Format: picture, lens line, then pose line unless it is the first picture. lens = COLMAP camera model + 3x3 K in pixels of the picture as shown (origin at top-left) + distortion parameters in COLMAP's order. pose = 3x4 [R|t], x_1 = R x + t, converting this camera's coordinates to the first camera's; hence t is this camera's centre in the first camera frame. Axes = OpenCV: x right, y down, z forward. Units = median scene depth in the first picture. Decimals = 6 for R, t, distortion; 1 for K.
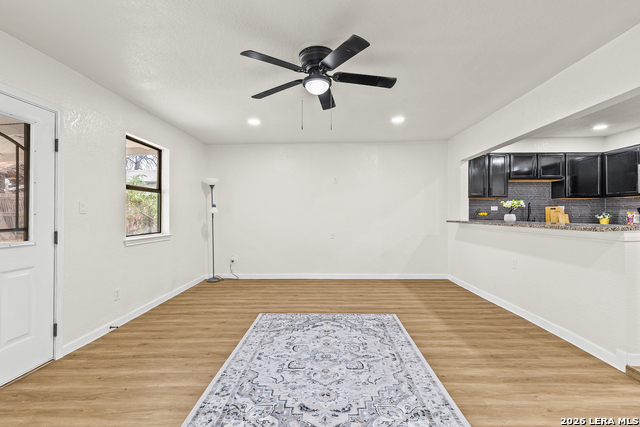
lens RADIAL K [[291.2, 0, 320.7], [0, 291.2, 211.0], [0, 0, 1]] dist [-0.007170, -0.000034]
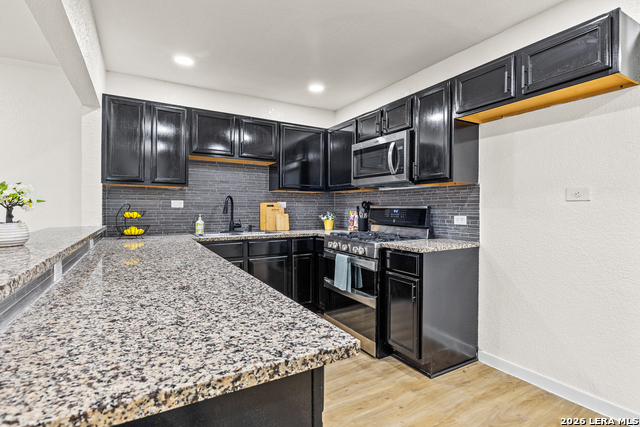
lens RADIAL K [[313.4, 0, 317.6], [0, 313.4, 212.7], [0, 0, 1]] dist [0.003716, 0.000822]
pose [[0.858866, 0.000307, 0.512201, 0.806414], [-0.012873, 0.999697, 0.020985, -0.012902], [-0.512039, -0.024617, 0.858609, 0.481906]]
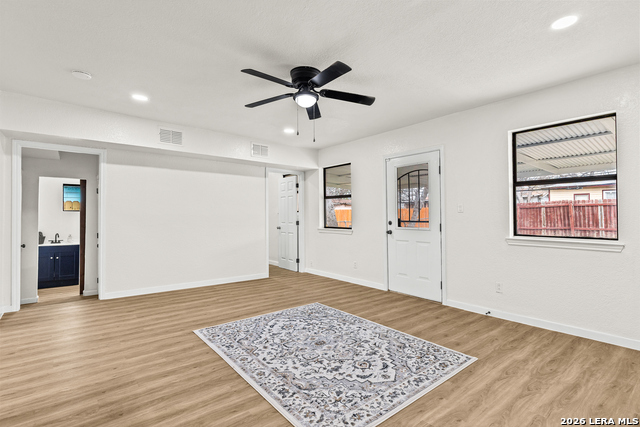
lens RADIAL K [[313.4, 0, 323.8], [0, 313.4, 212.3], [0, 0, 1]] dist [0.003716, 0.000822]
pose [[-0.762173, 0.000381, -0.647374, 0.502517], [0.014268, 0.999767, -0.016210, 0.018353], [0.647216, -0.021591, -0.762000, 1.359615]]
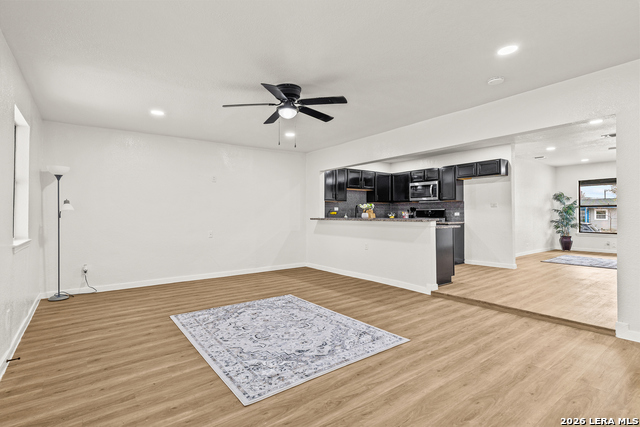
lens RADIAL K [[313.4, 0, 323.4], [0, 313.4, 217.5], [0, 0, 1]] dist [0.003716, 0.000822]
pose [[0.784575, -0.007202, 0.619992, -0.517362], [-0.005821, 0.999803, 0.018980, 0.005294], [-0.620006, -0.018500, 0.784379, -0.135887]]
